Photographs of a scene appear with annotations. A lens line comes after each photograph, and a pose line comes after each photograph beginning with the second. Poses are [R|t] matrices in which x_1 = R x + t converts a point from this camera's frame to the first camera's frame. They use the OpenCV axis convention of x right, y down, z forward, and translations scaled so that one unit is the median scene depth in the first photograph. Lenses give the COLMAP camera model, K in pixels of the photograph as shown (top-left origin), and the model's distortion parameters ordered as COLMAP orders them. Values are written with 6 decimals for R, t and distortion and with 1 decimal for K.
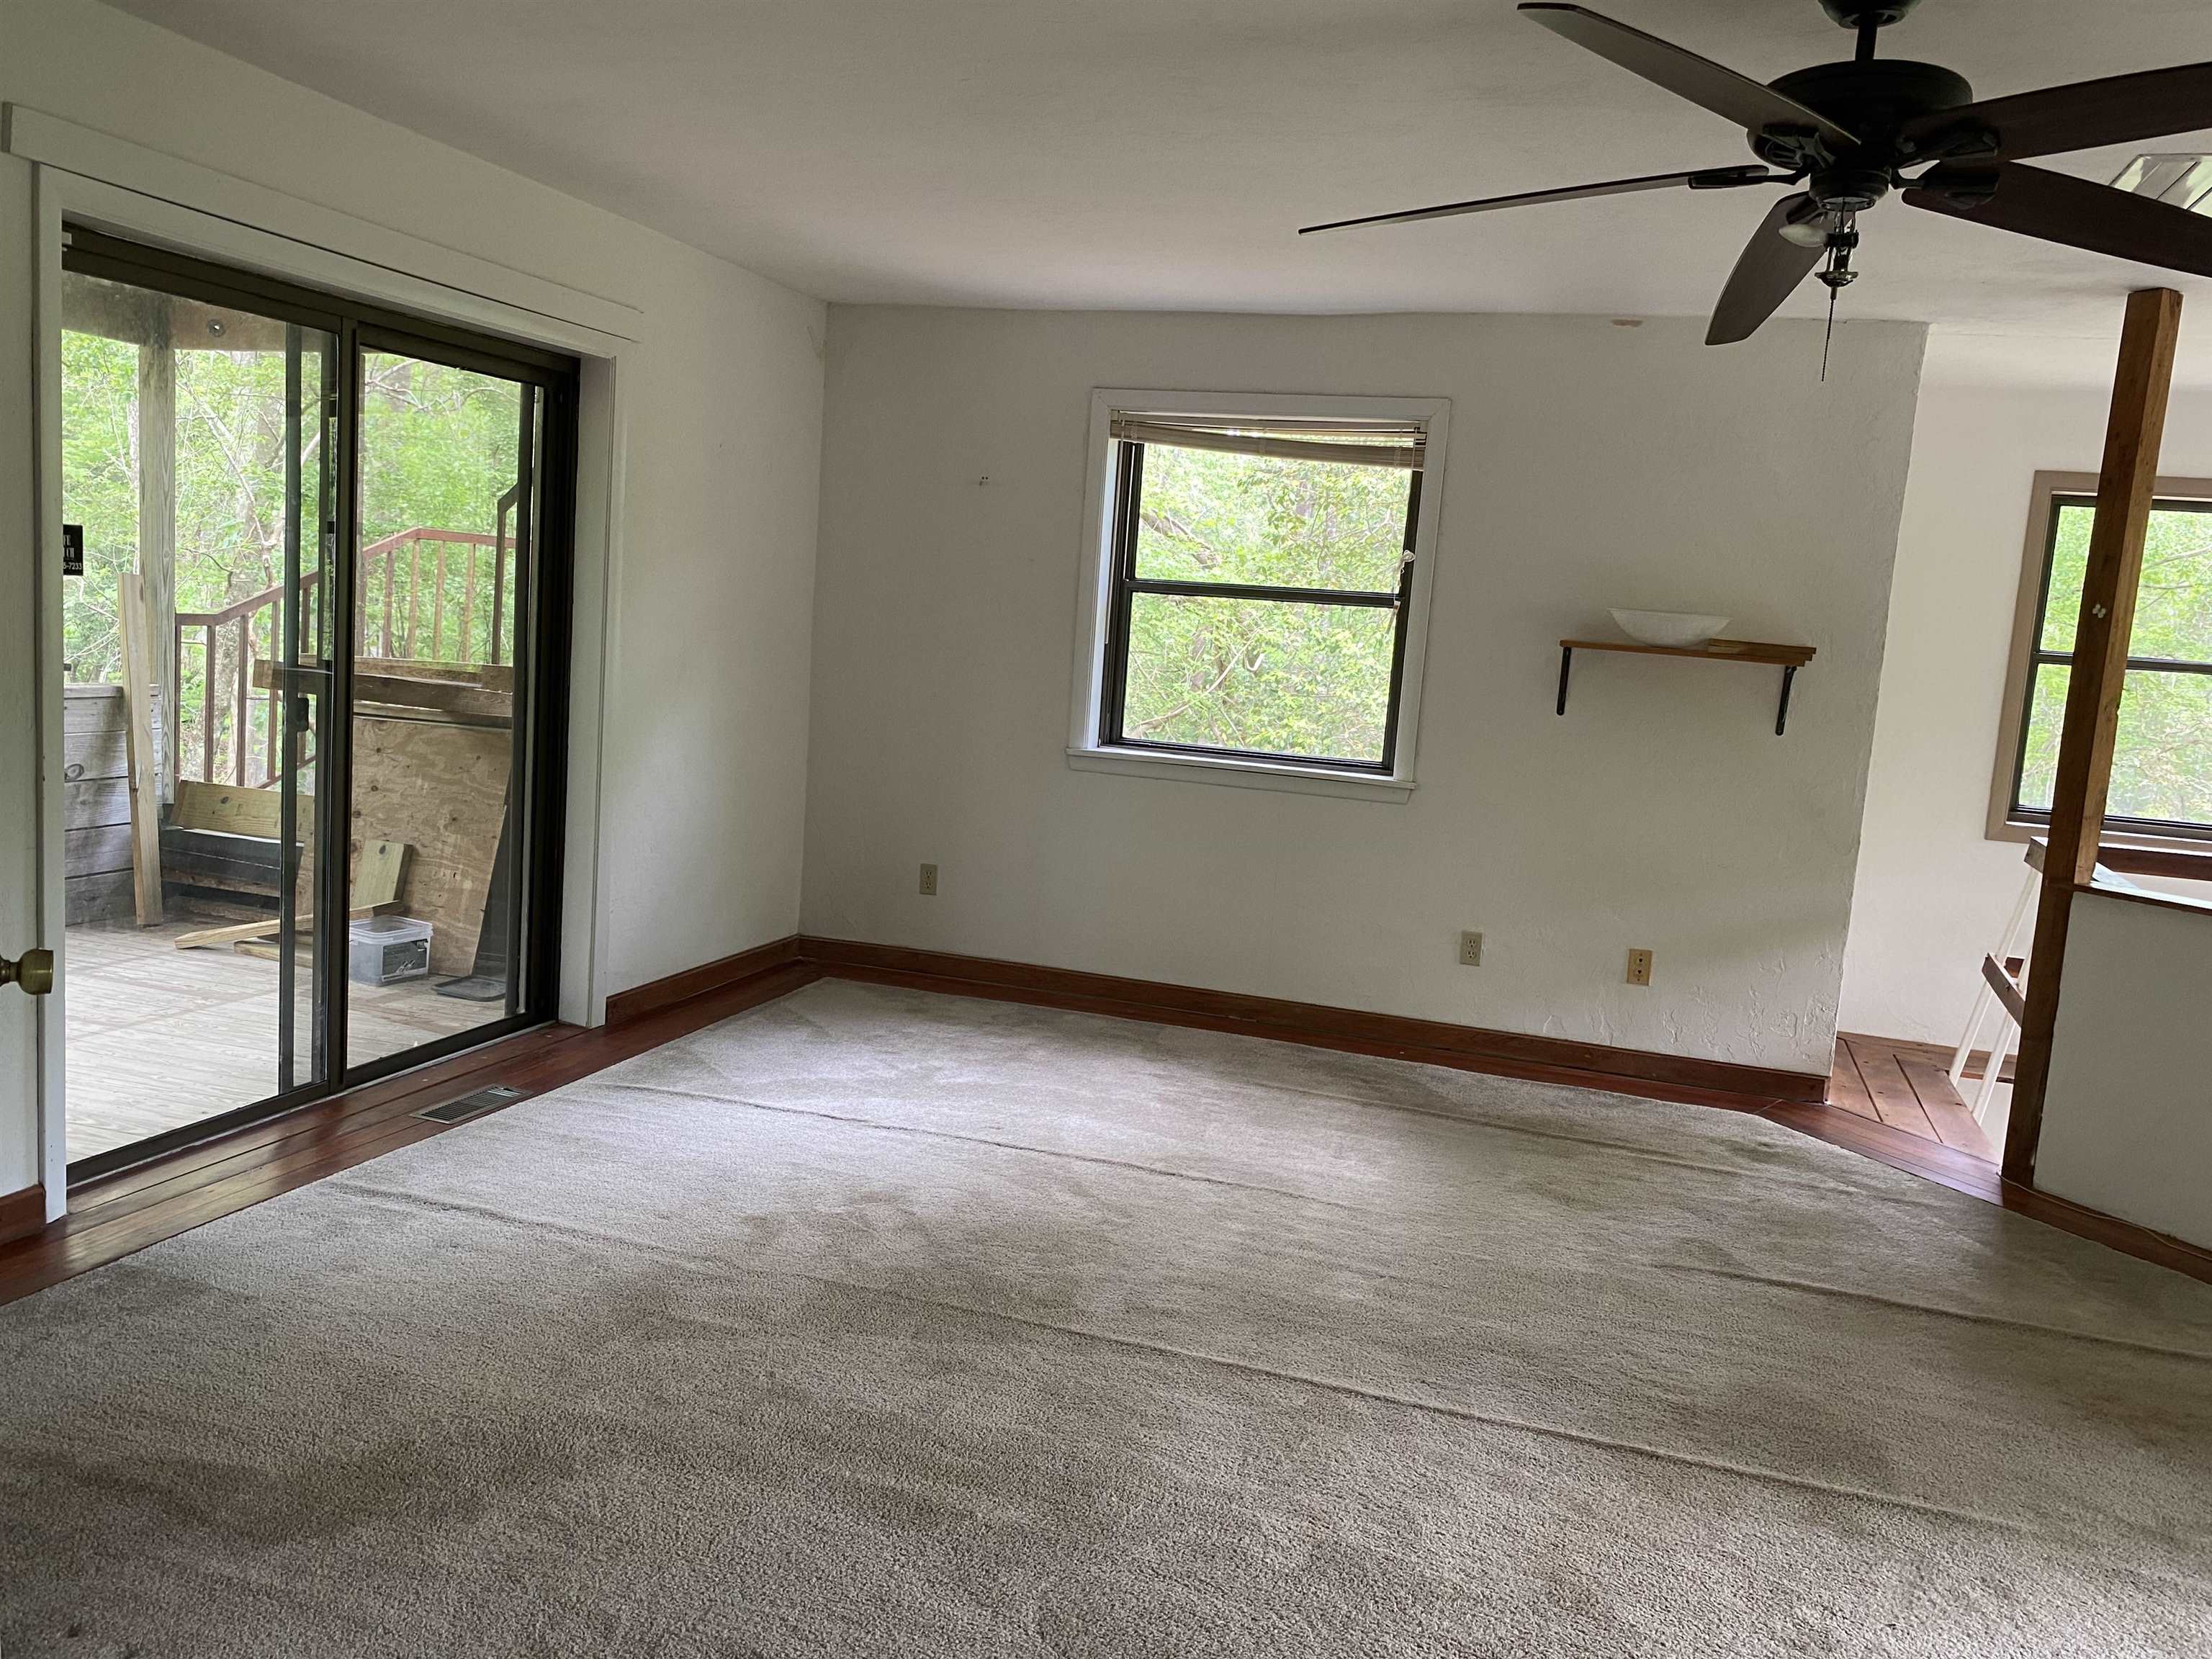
lens RADIAL K [[1680.2, 0, 1108.6], [0, 1680.2, 798.5], [0, 0, 1]] dist [0.023754, -0.031223]
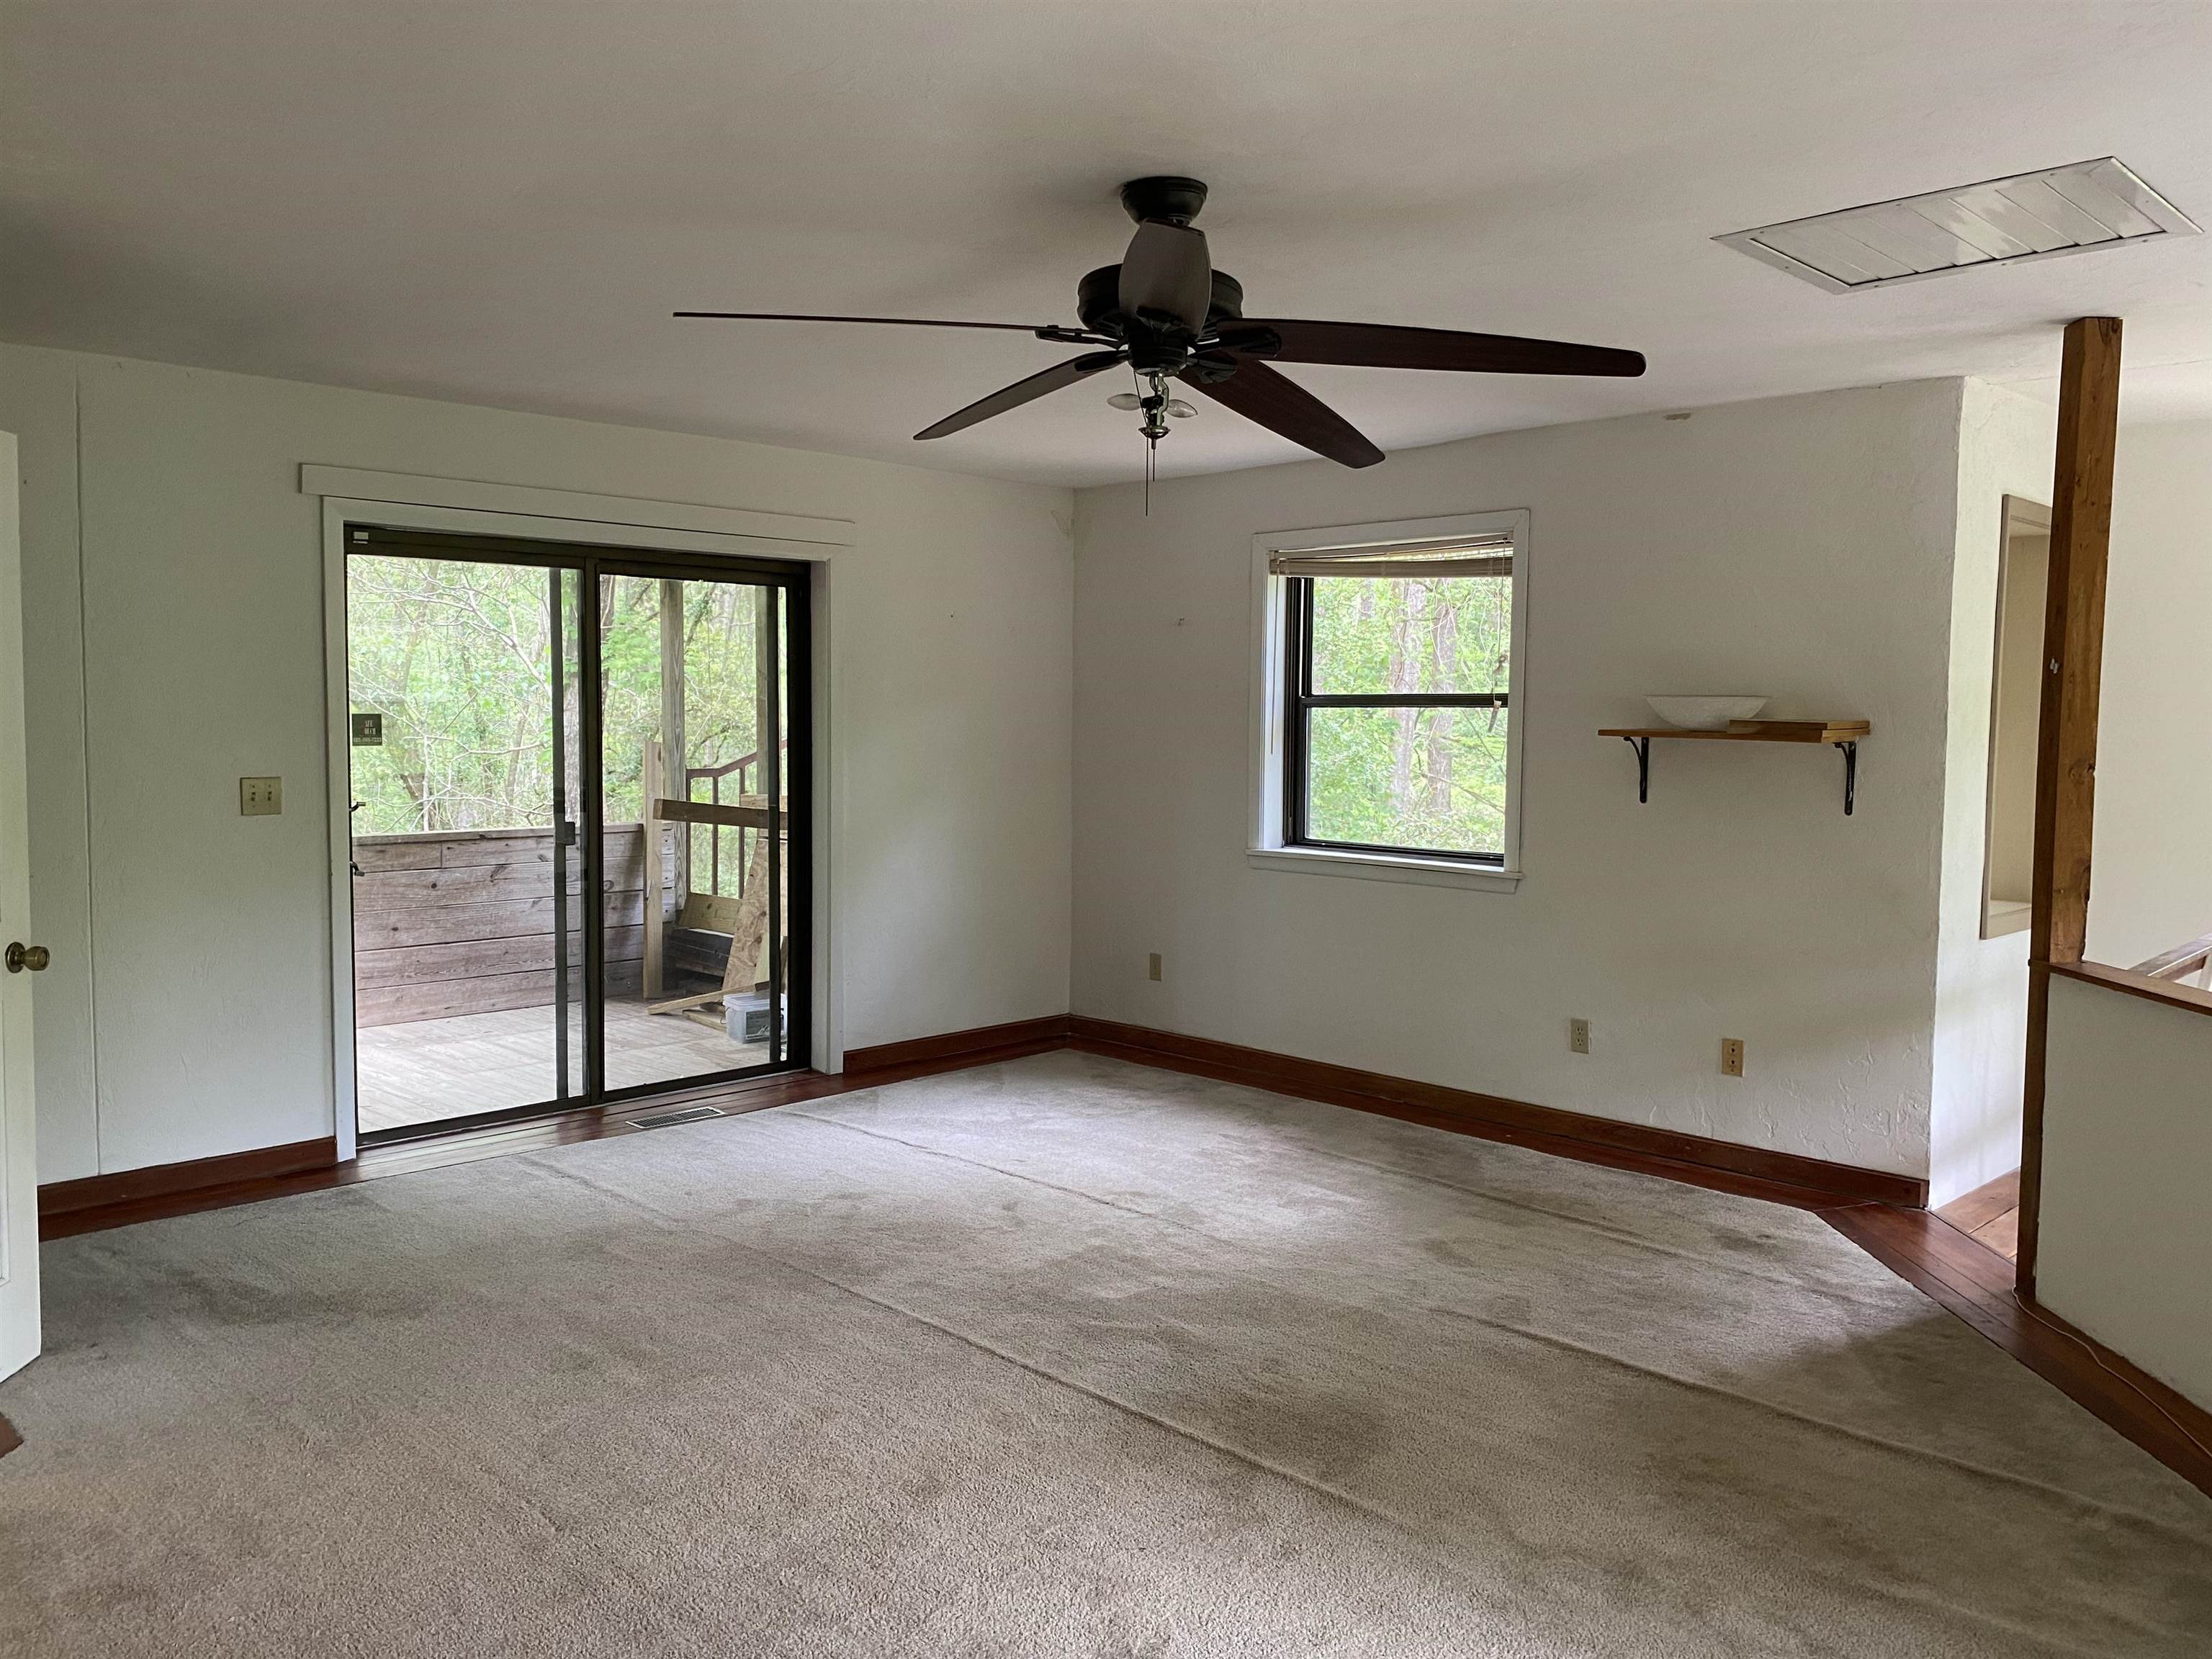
lens RADIAL K [[1664.5, 0, 1098.1], [0, 1664.5, 798.2], [0, 0, 1]] dist [0.044430, -0.077689]
pose [[0.887610, -0.039081, -0.458935, 0.491602], [0.002882, 0.996845, -0.079314, 0.029307], [0.460587, 0.069077, 0.884923, -0.043404]]
